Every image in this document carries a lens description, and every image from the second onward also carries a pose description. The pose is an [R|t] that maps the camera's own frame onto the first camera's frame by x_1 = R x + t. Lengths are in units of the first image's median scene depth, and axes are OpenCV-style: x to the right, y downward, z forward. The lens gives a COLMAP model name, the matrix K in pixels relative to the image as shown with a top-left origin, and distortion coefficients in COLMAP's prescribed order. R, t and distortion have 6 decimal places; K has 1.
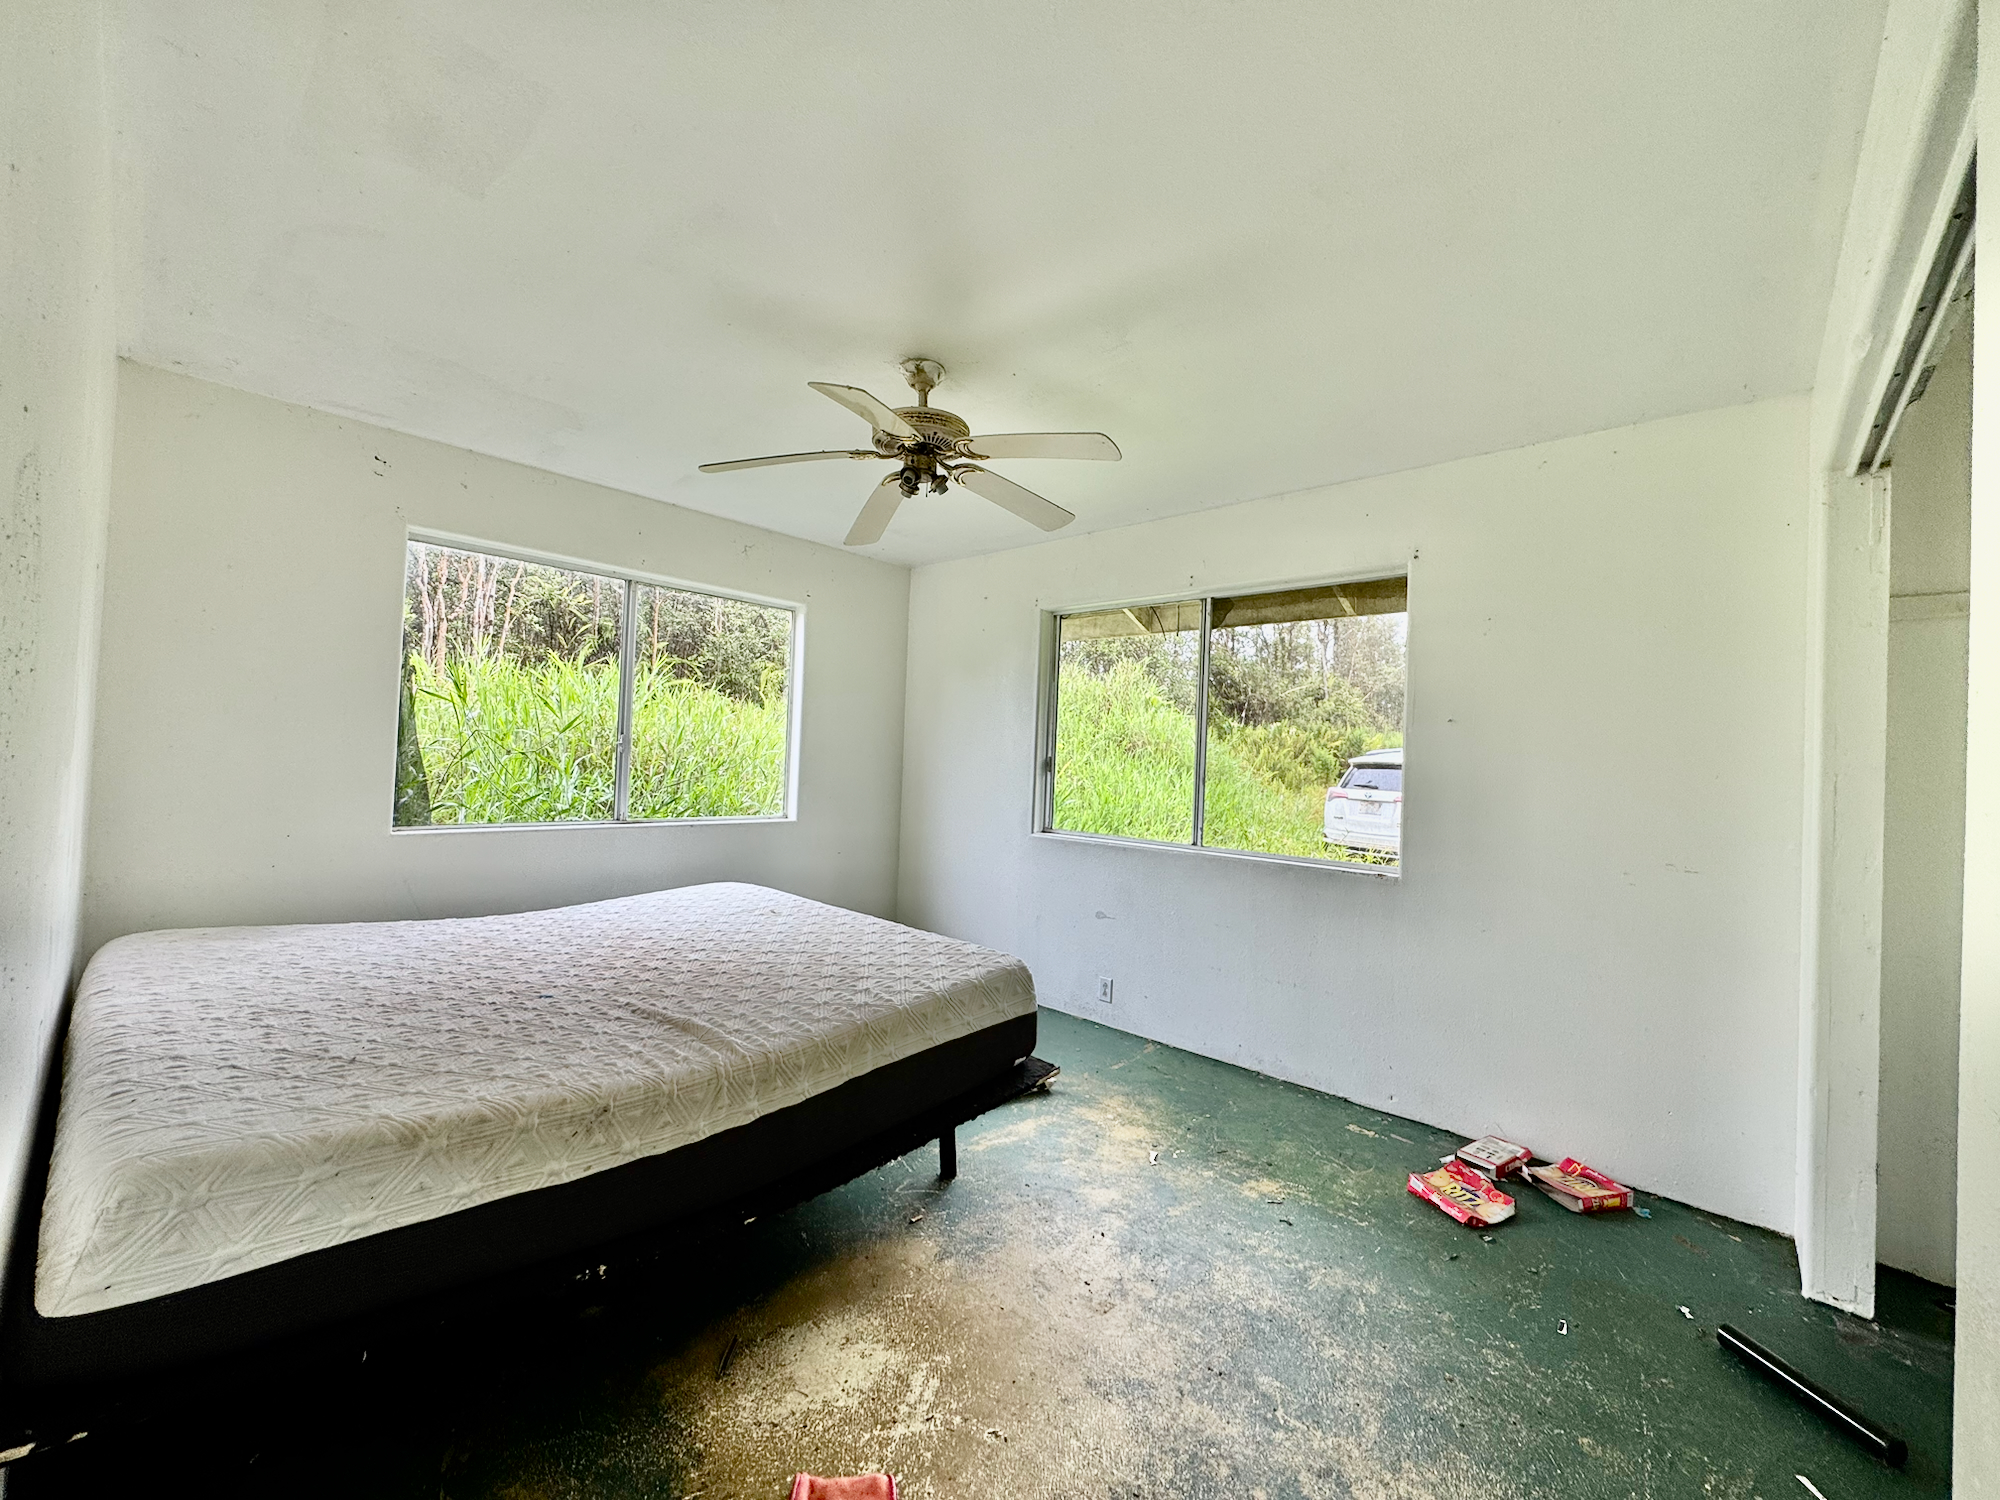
lens RADIAL K [[795.9, 0, 1002.5], [0, 795.9, 748.6], [0, 0, 1]] dist [-0.000848, 0.000226]
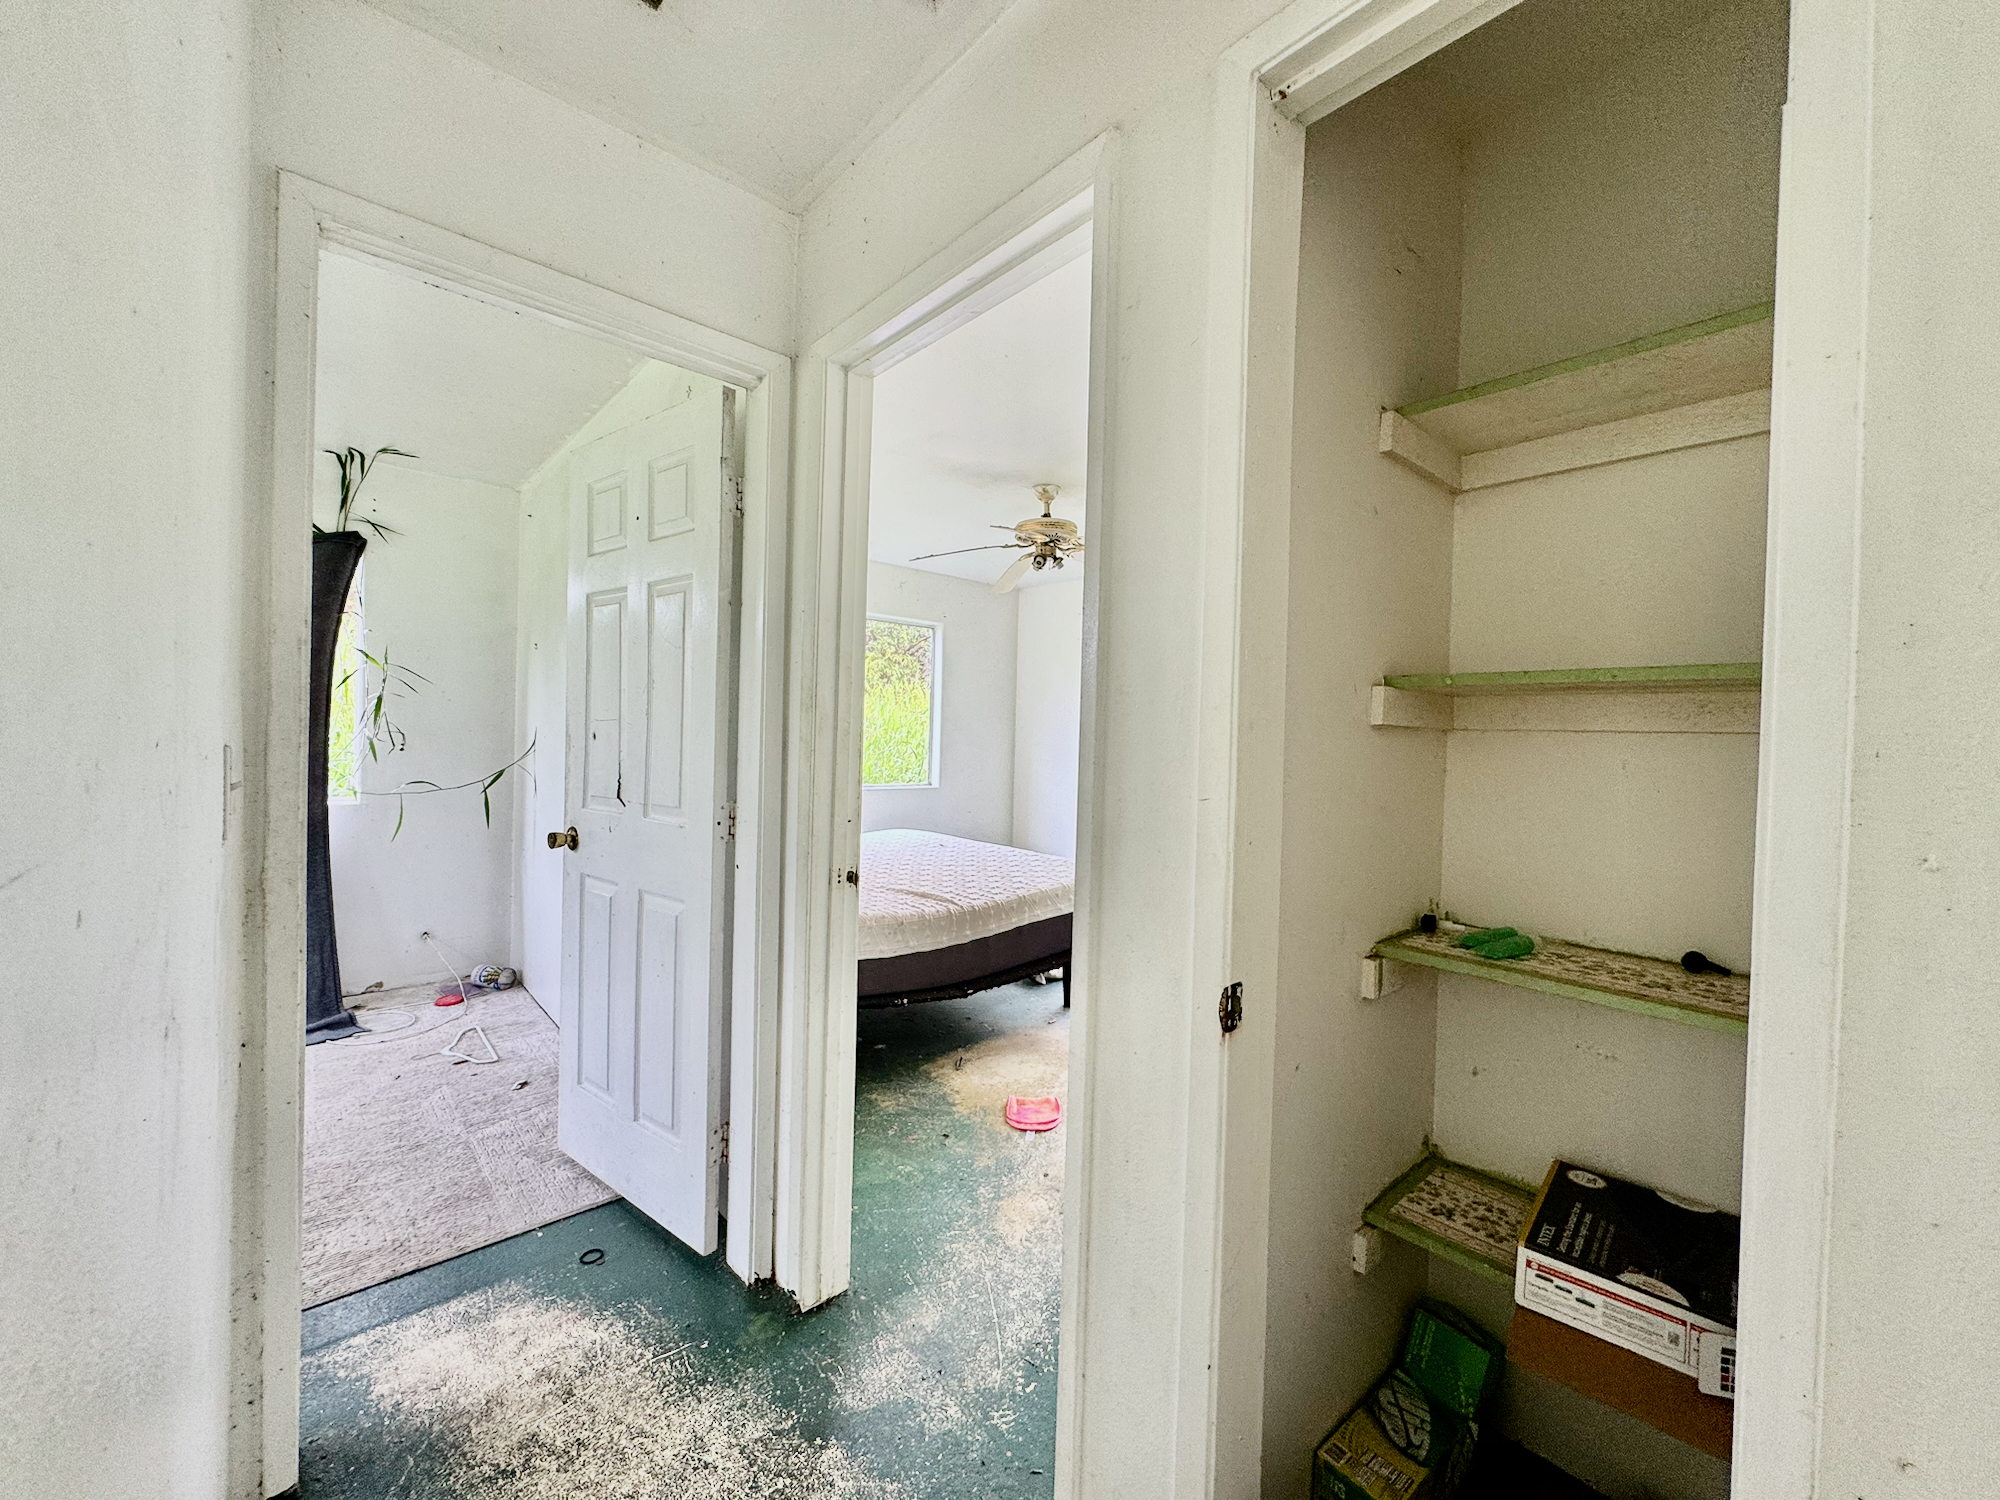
lens RADIAL K [[795.9, 0, 1002.5], [0, 795.9, 748.6], [0, 0, 1]] dist [-0.000848, 0.000226]
pose [[0.994987, -0.011468, -0.099347, -0.038154], [0.014073, 0.999574, 0.025557, -0.011248], [0.099012, -0.026827, 0.994725, -0.577816]]
